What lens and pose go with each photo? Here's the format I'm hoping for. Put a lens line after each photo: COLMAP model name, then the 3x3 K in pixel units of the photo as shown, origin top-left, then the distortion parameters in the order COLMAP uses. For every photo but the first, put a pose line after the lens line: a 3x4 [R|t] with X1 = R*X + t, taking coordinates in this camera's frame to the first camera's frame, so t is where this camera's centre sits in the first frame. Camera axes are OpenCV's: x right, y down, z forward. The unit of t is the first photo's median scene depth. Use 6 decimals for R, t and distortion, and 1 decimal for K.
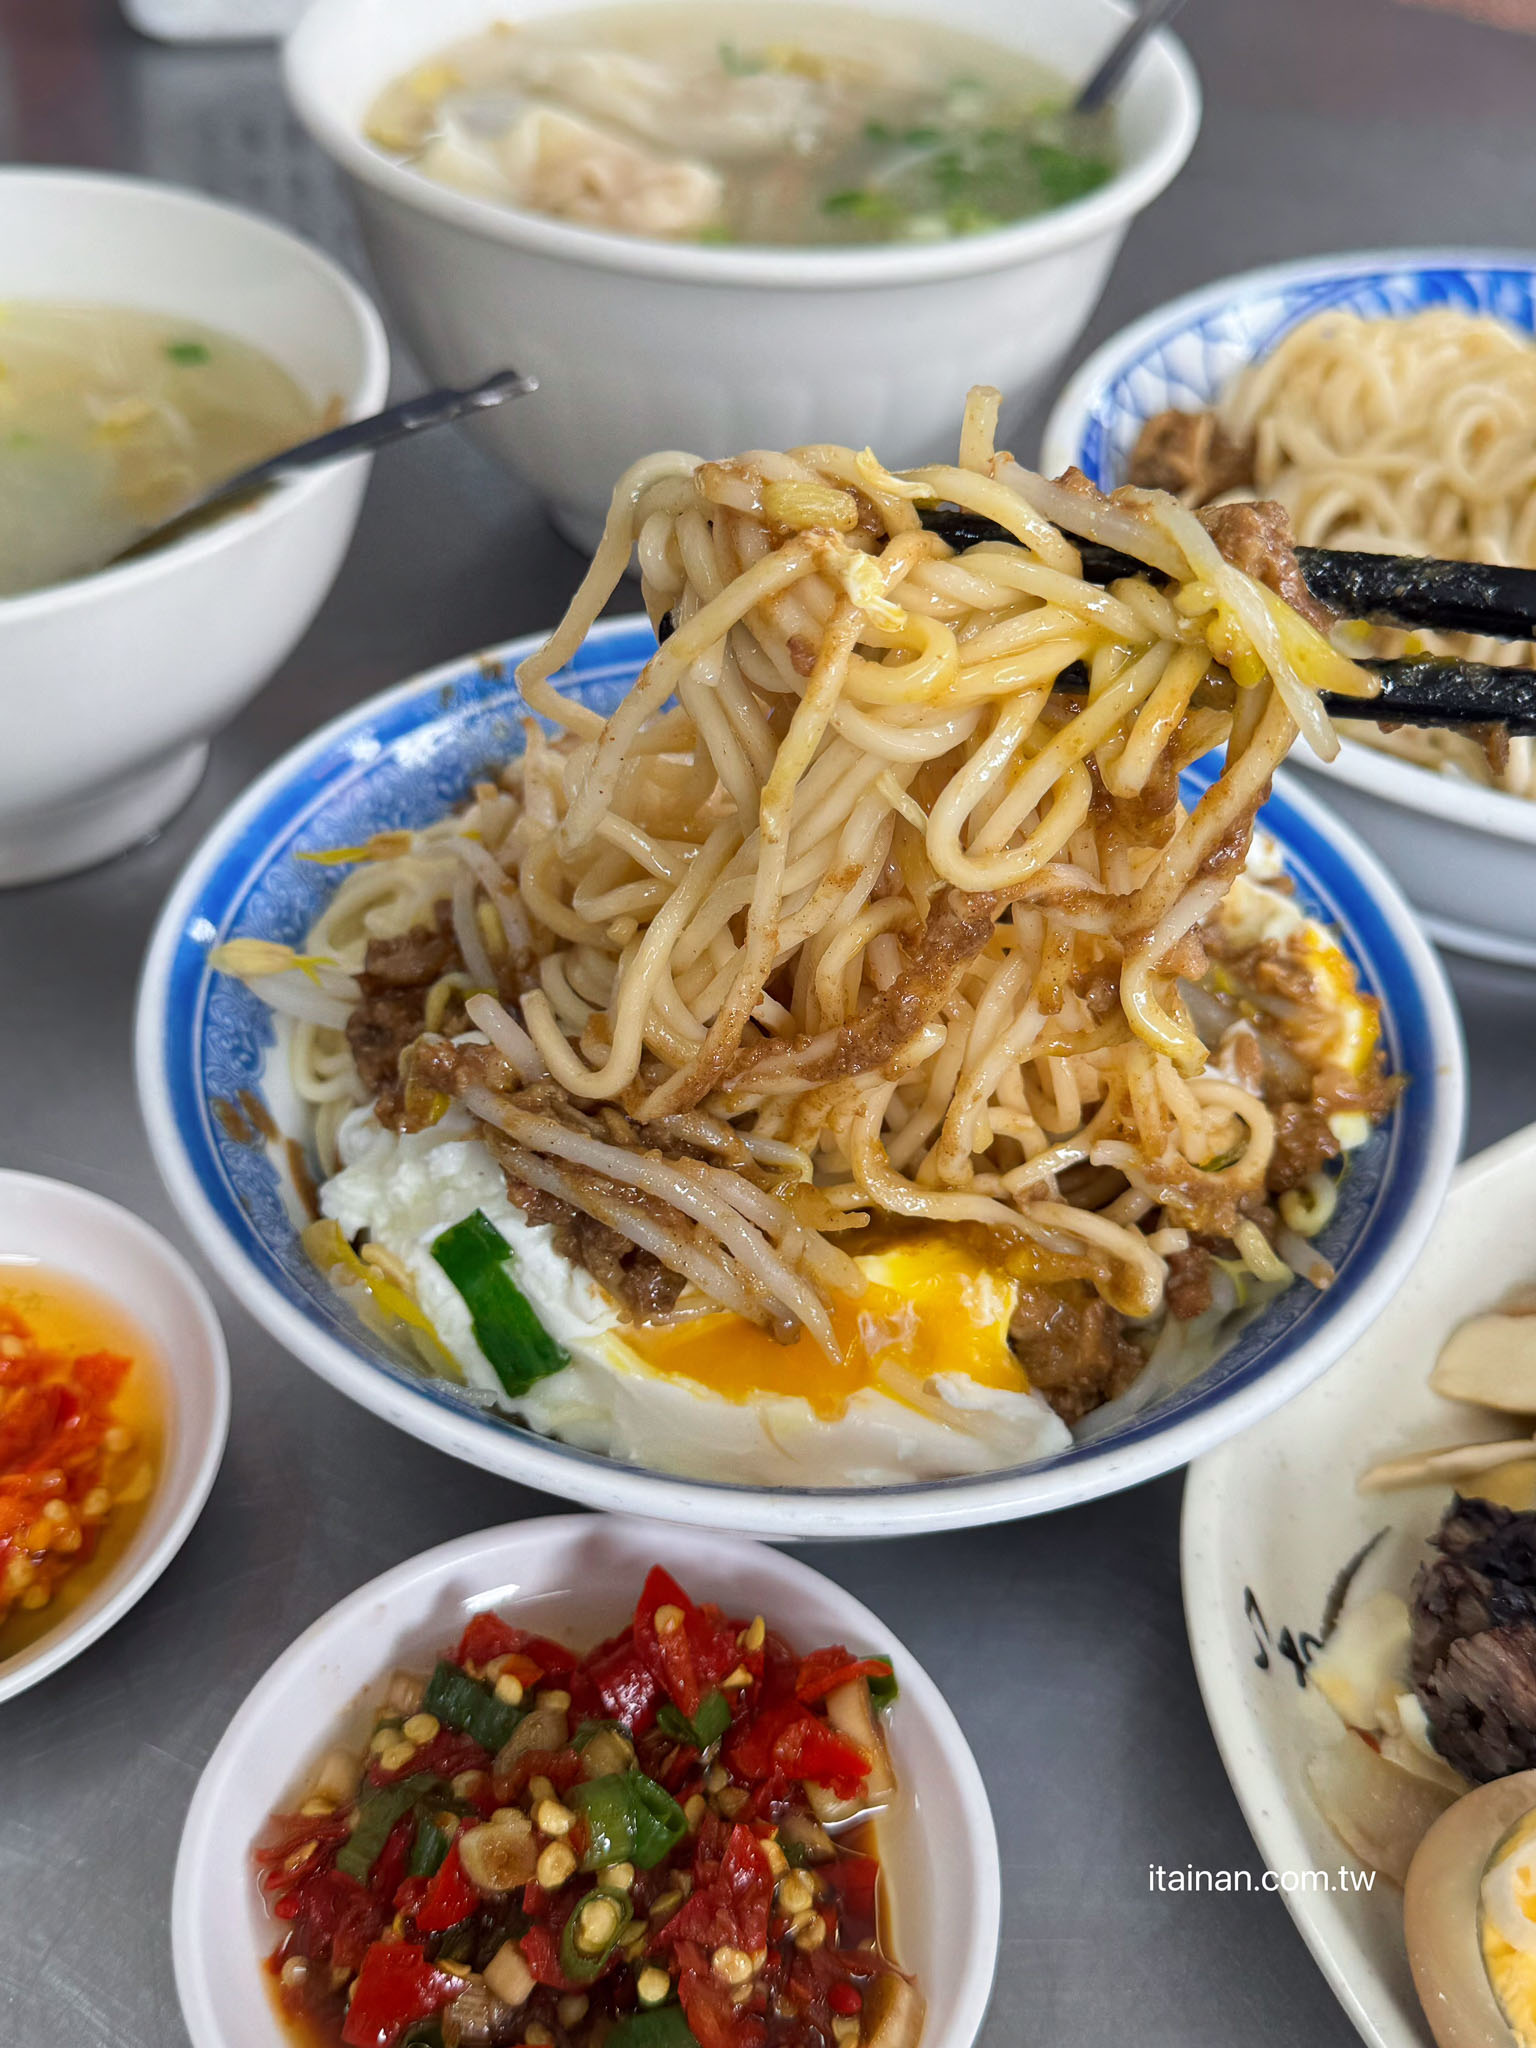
lens RADIAL K [[2115.8, 0, 768.0], [0, 2115.8, 1024.0], [0, 0, 1]] dist [0.121283, -0.446301]
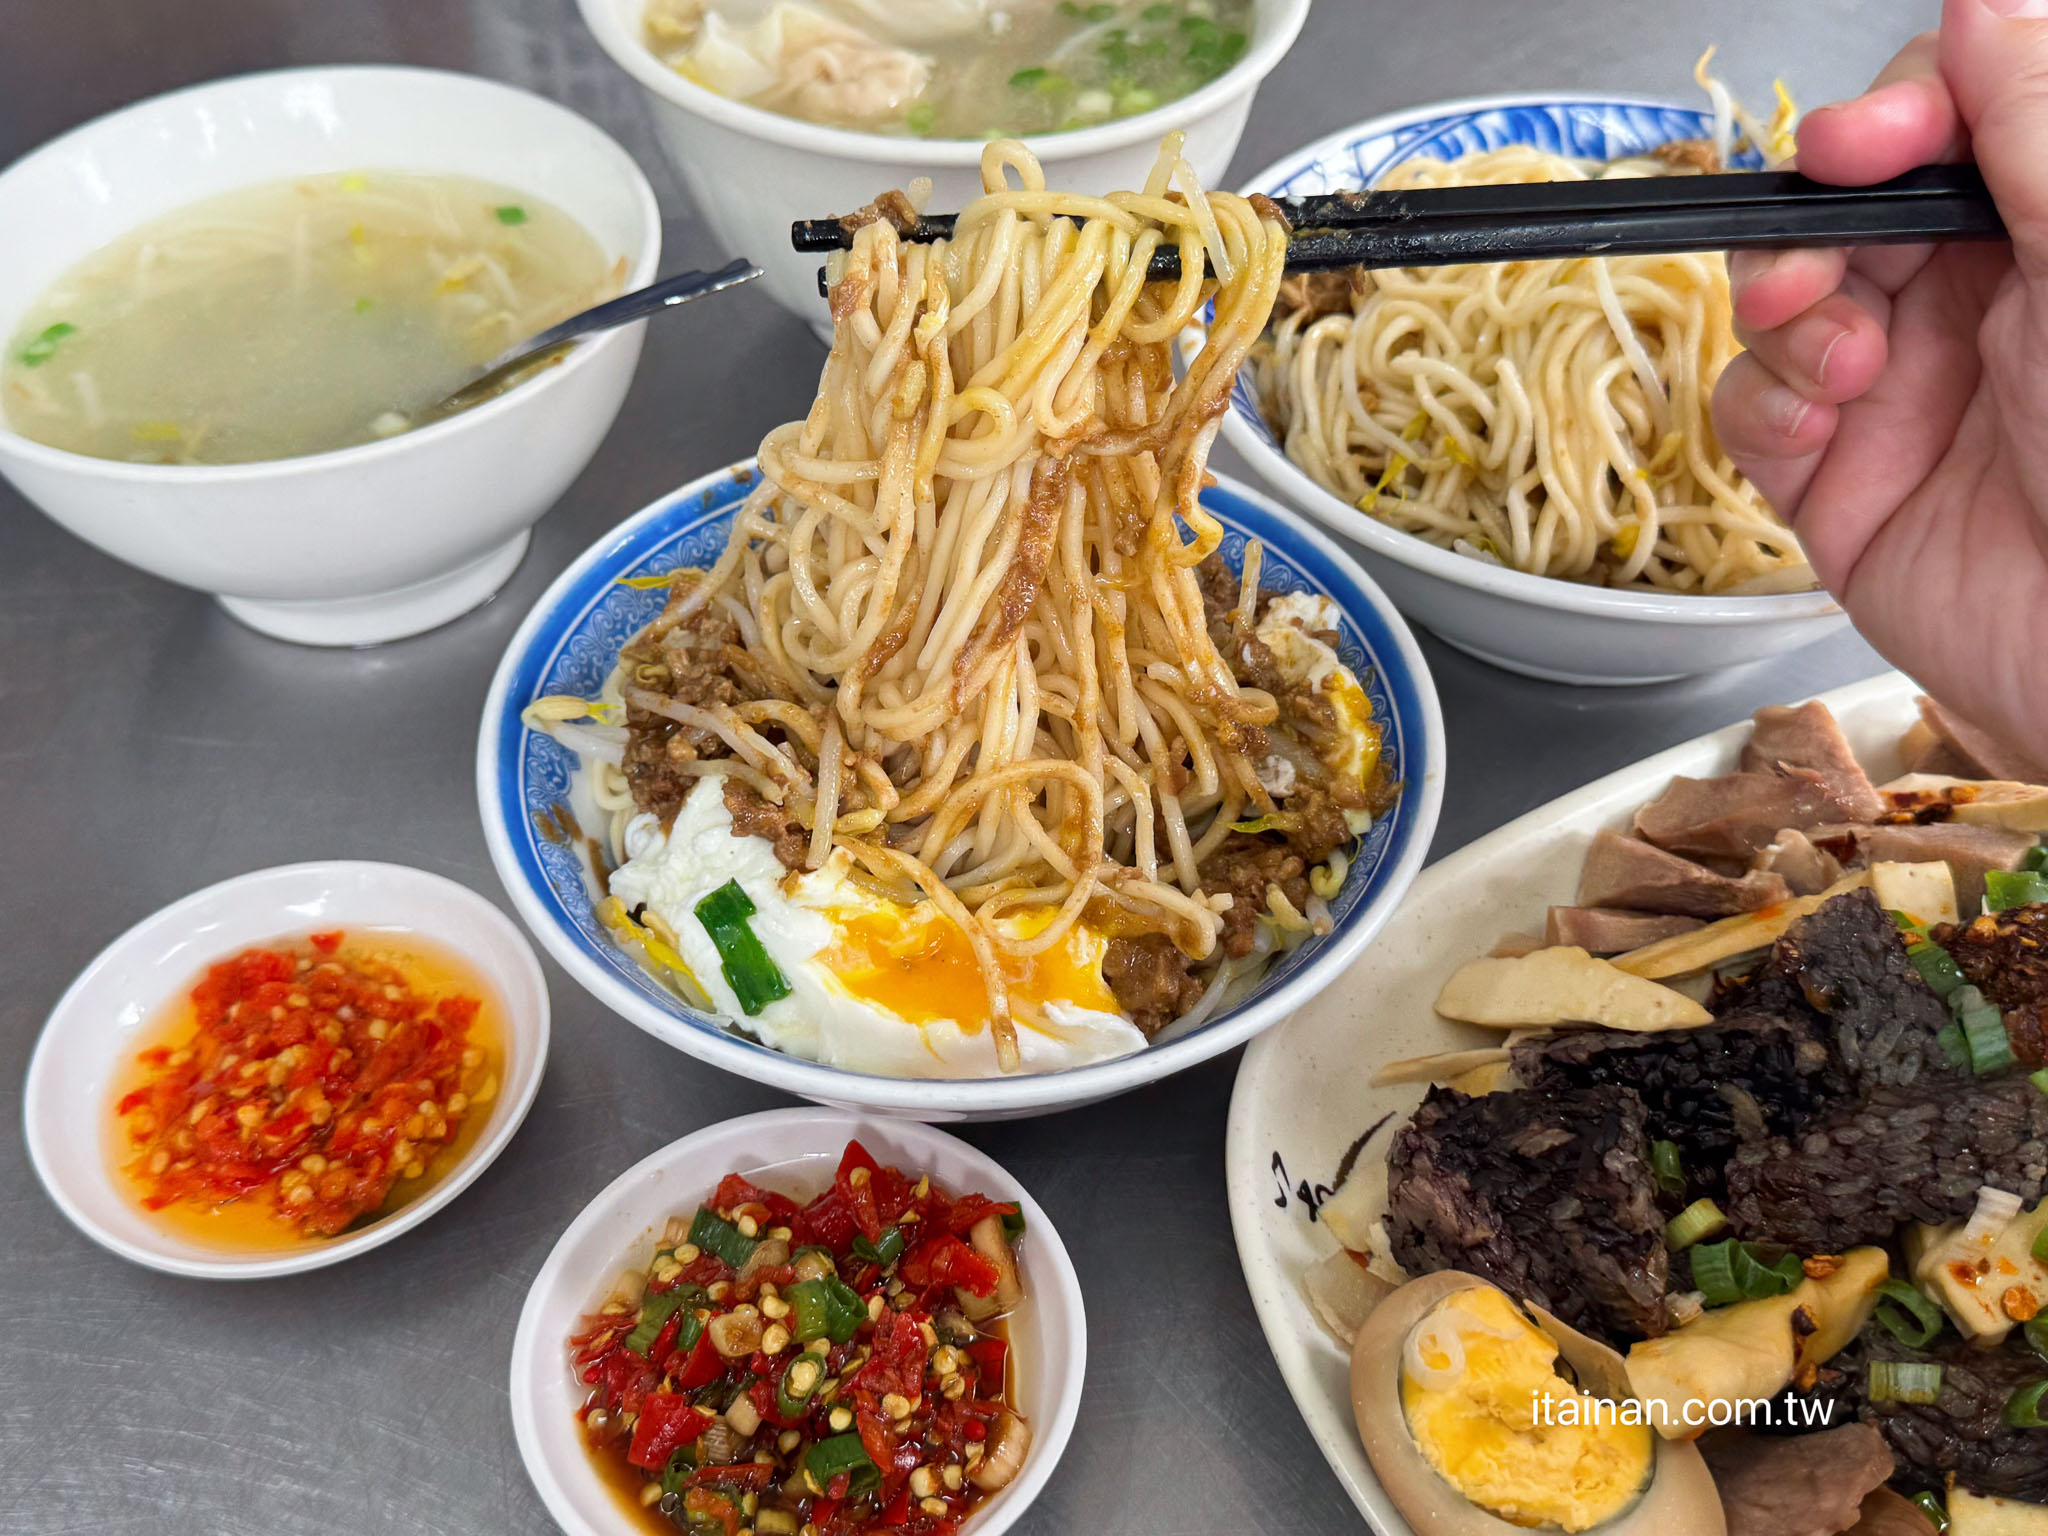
lens RADIAL K [[2115.8, 0, 1024.0], [0, 2115.8, 768.0], [0, 0, 1]] dist [0.121283, -0.446301]
pose [[0.998876, -0.015738, -0.044722, 0.126887], [0.017015, 0.999454, 0.028330, -0.027910], [0.044251, -0.029059, 0.998598, -0.385726]]
